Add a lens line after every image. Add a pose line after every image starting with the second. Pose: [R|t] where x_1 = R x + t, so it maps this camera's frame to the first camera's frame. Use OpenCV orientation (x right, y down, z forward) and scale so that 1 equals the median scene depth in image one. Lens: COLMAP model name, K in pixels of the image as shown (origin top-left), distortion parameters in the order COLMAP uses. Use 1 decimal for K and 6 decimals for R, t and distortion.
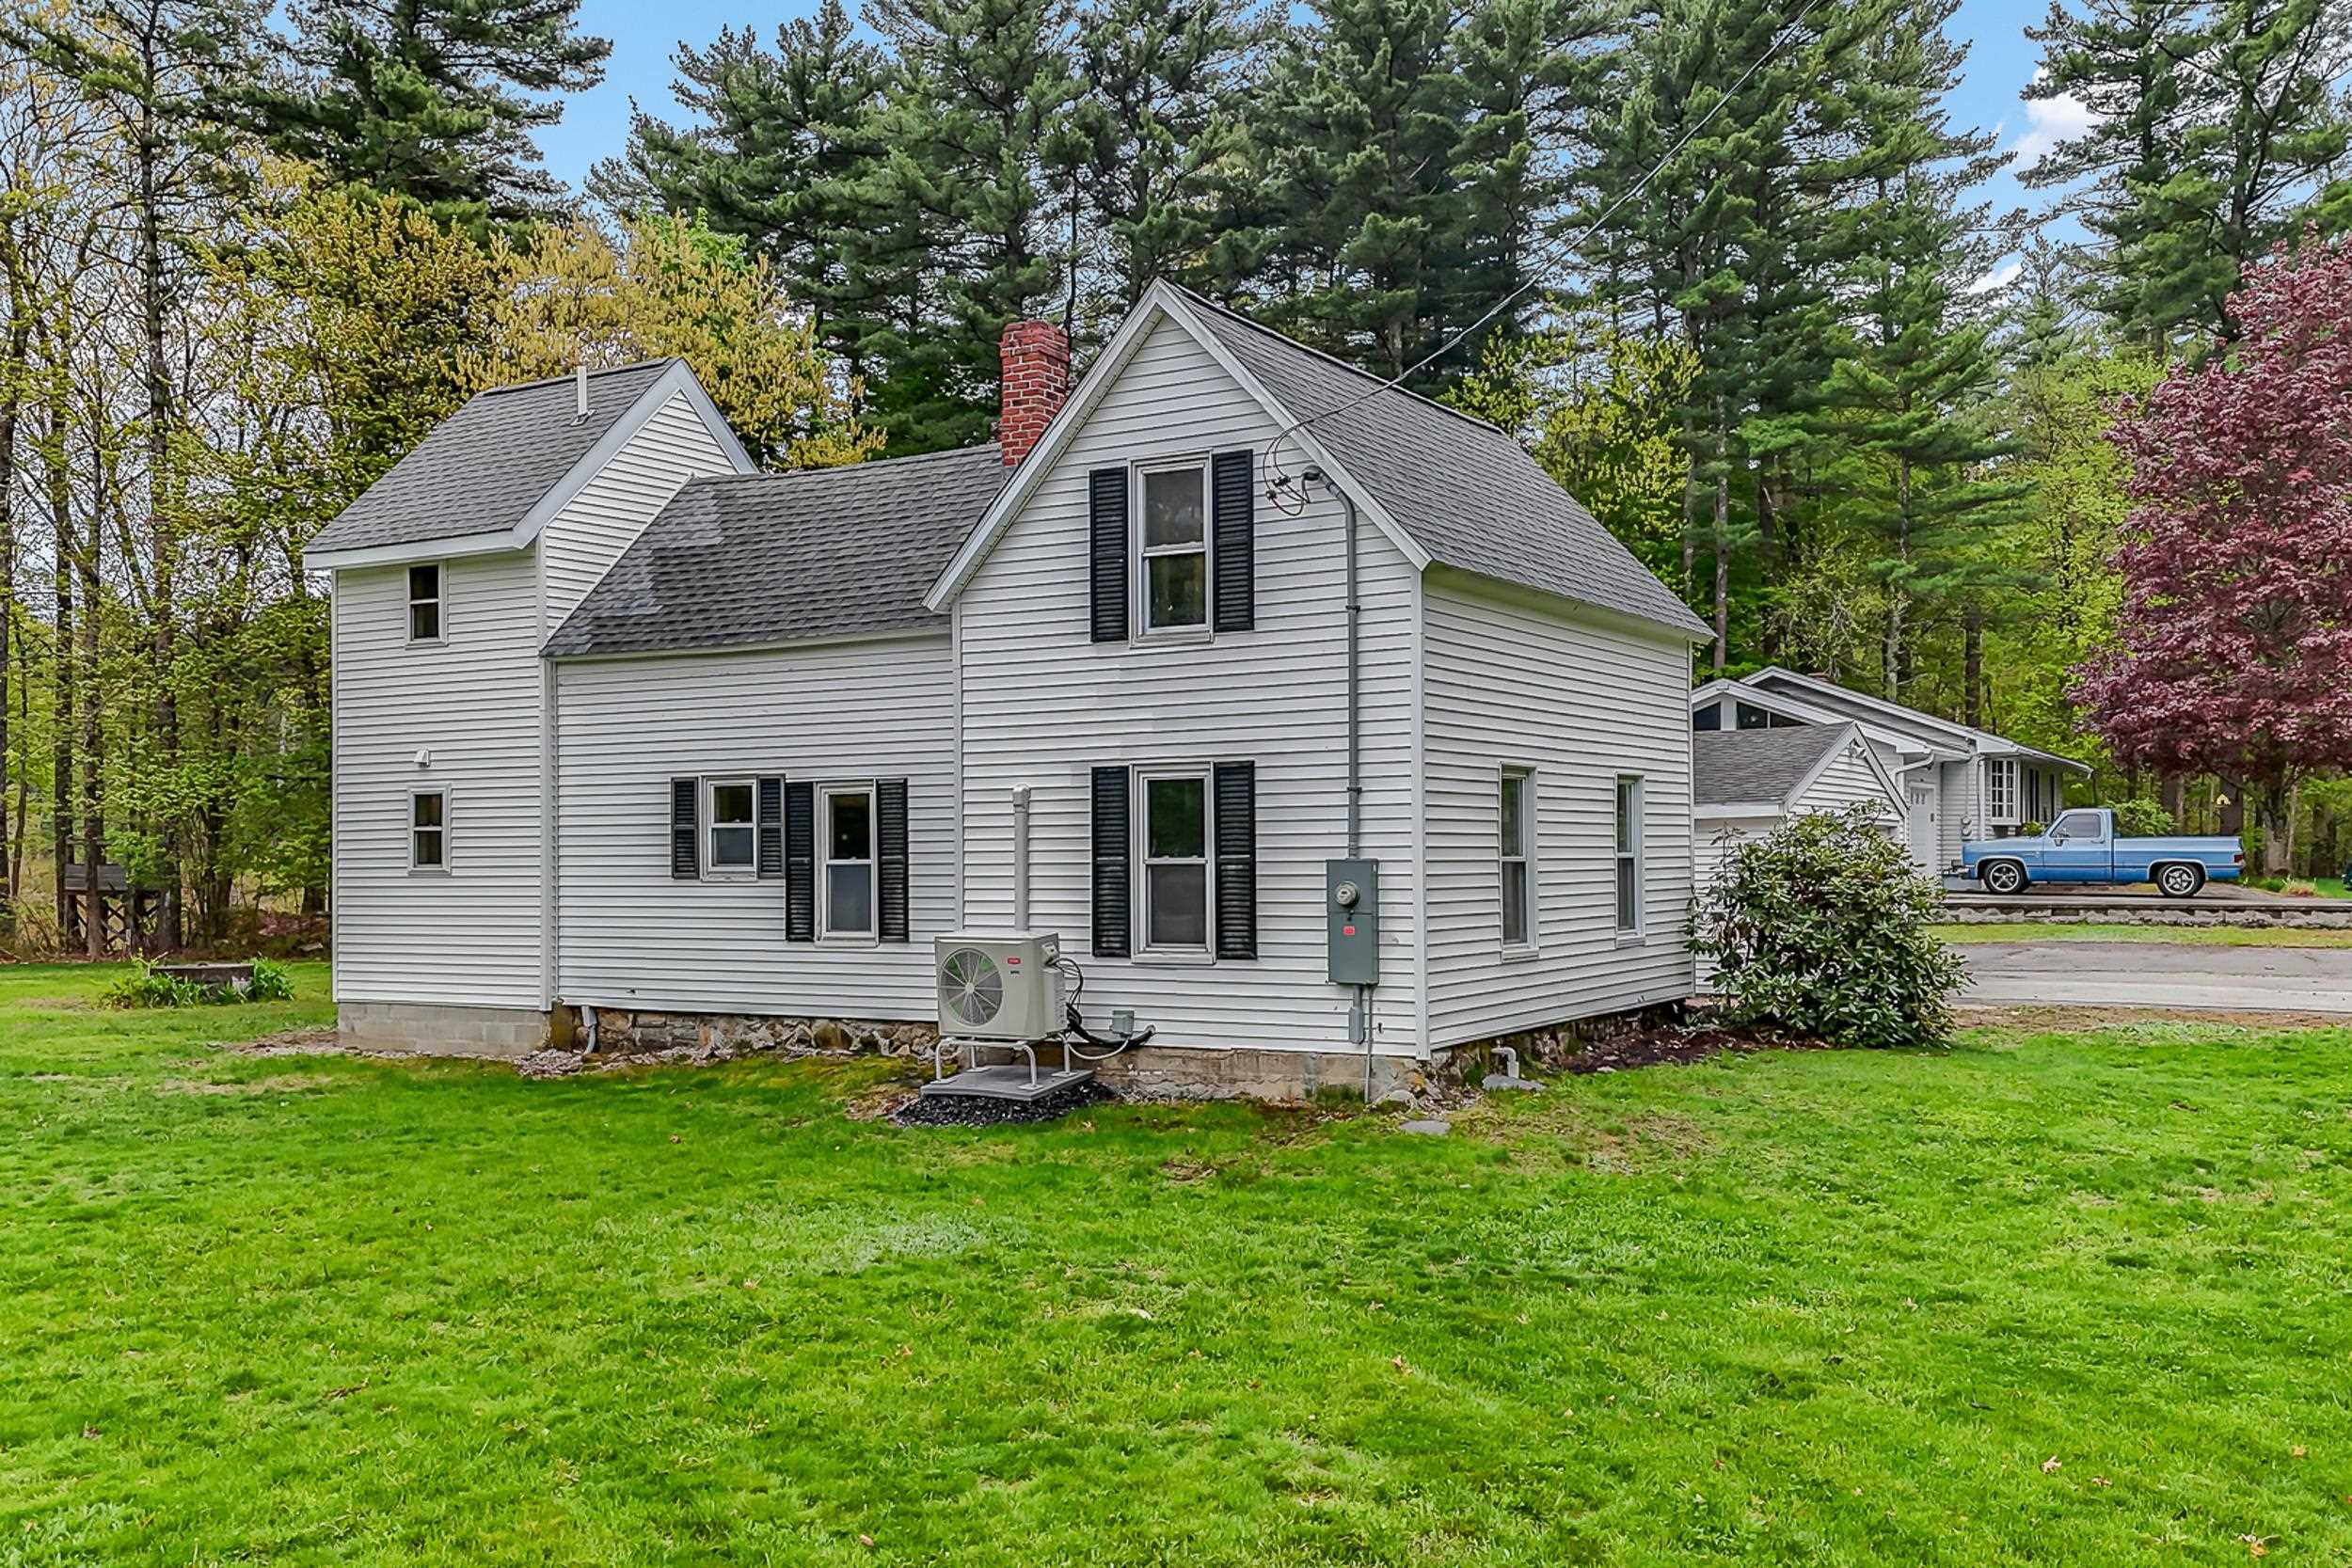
lens RADIAL K [[2066.7, 0, 1169.8], [0, 2066.7, 798.1], [0, 0, 1]] dist [0.196065, -0.184793]
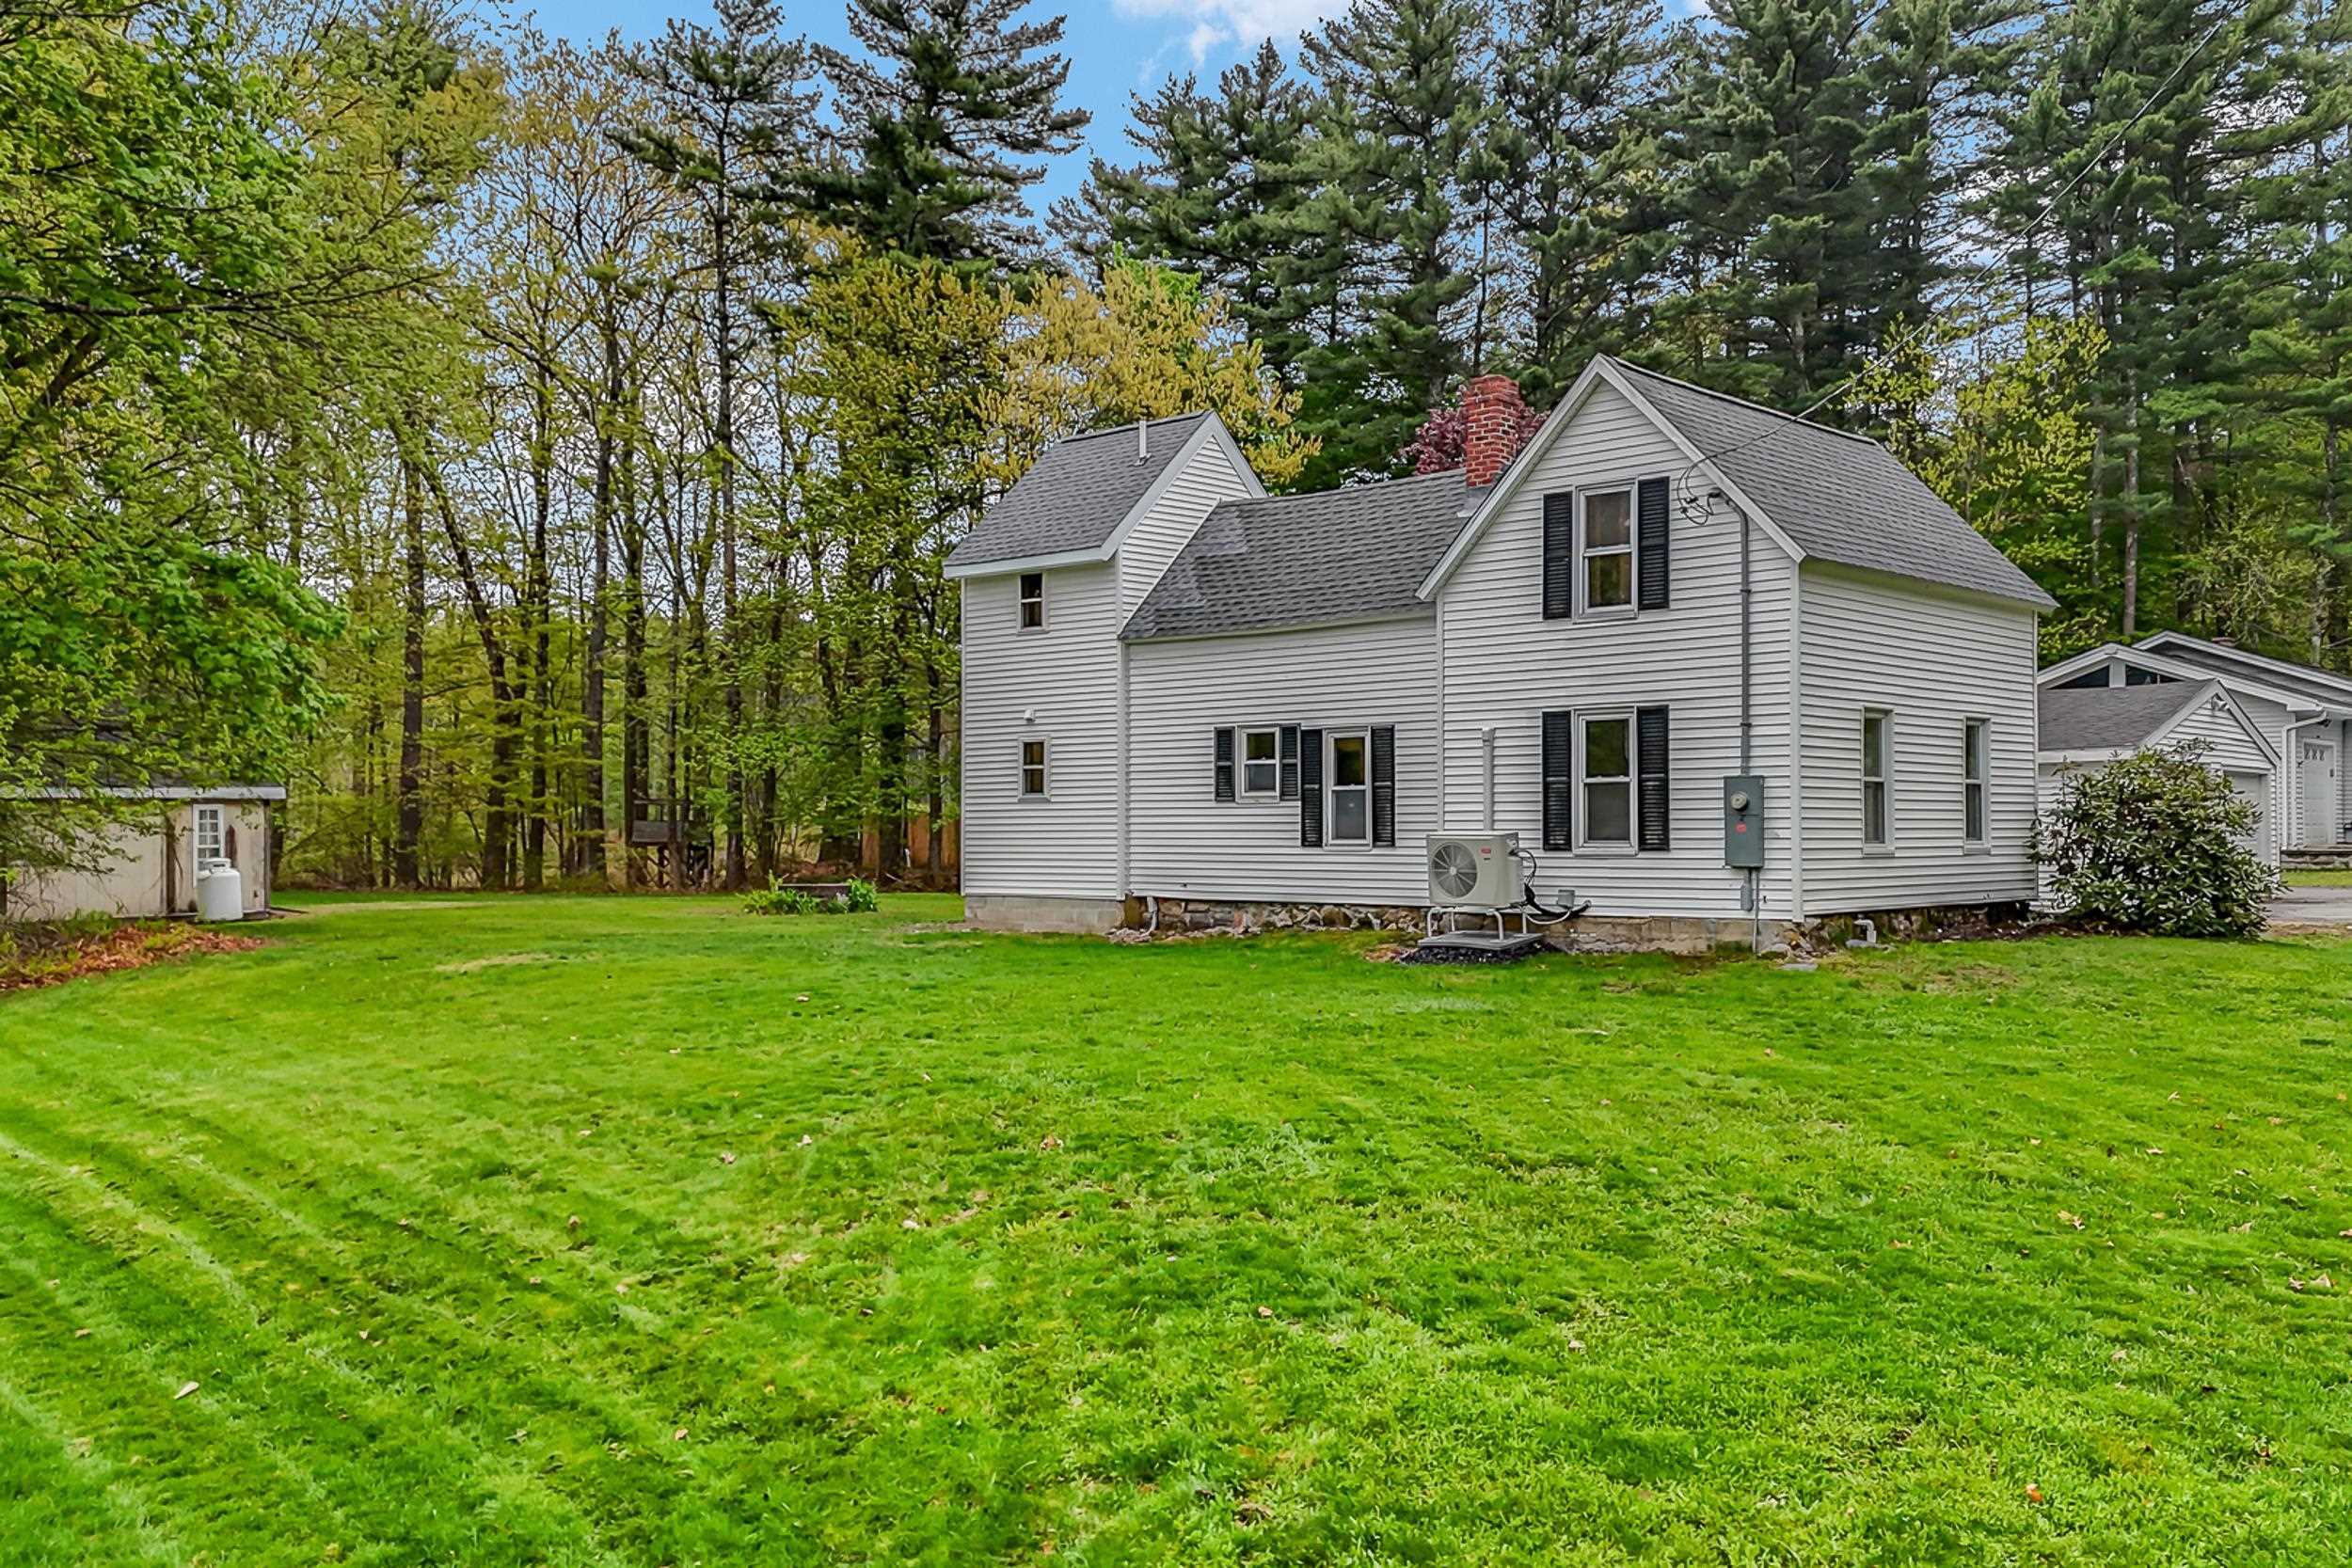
lens RADIAL K [[2066.7, 0, 1169.8], [0, 2066.7, 798.1], [0, 0, 1]] dist [0.196065, -0.184793]
pose [[0.983304, 0.002621, -0.181952, -0.011609], [-0.000889, 0.999954, 0.009600, 0.011279], [0.181969, -0.009278, 0.983260, -0.152727]]
